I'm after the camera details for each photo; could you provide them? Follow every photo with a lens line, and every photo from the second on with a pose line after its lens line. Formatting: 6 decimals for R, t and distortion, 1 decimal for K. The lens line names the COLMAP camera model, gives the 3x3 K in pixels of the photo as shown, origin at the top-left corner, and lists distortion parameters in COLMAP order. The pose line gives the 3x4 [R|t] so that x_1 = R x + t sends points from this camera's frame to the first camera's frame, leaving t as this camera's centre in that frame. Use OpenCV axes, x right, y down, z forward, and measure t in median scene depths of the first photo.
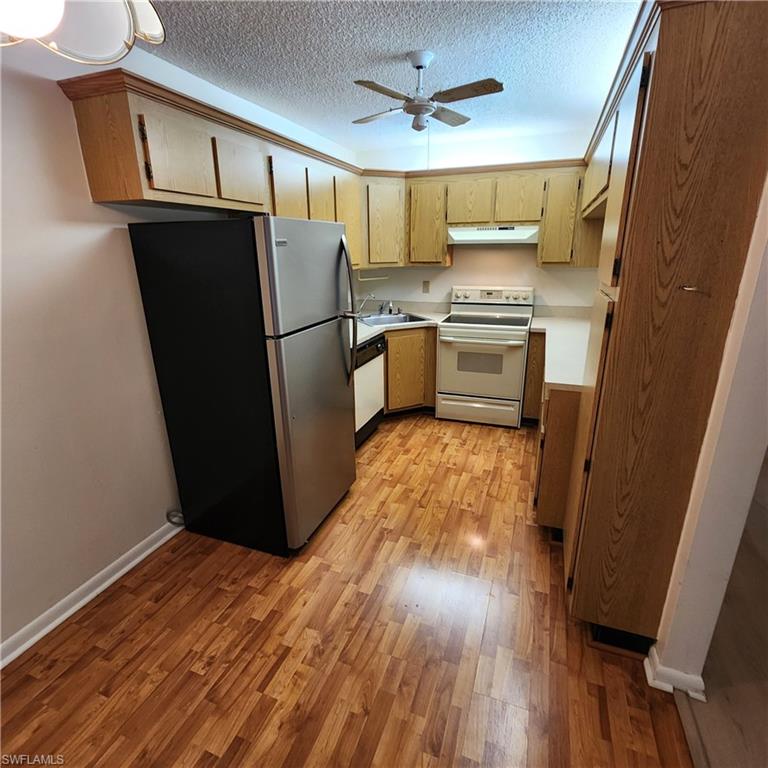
lens RADIAL K [[432.7, 0, 382.0], [0, 432.7, 384.9], [0, 0, 1]] dist [-0.006637, 0.005854]
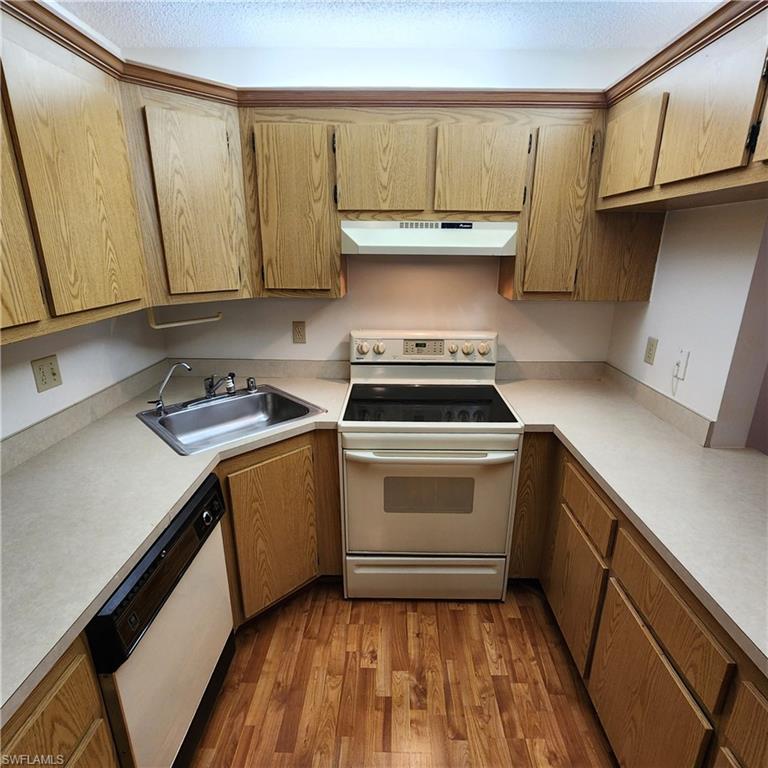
lens RADIAL K [[432.7, 0, 386.5], [0, 432.7, 384.8], [0, 0, 1]] dist [-0.006637, 0.005854]
pose [[0.941568, -0.085529, 0.325783, 0.028932], [0.084195, 0.996283, 0.018218, -0.188942], [-0.326130, 0.010276, 0.945269, 0.540607]]
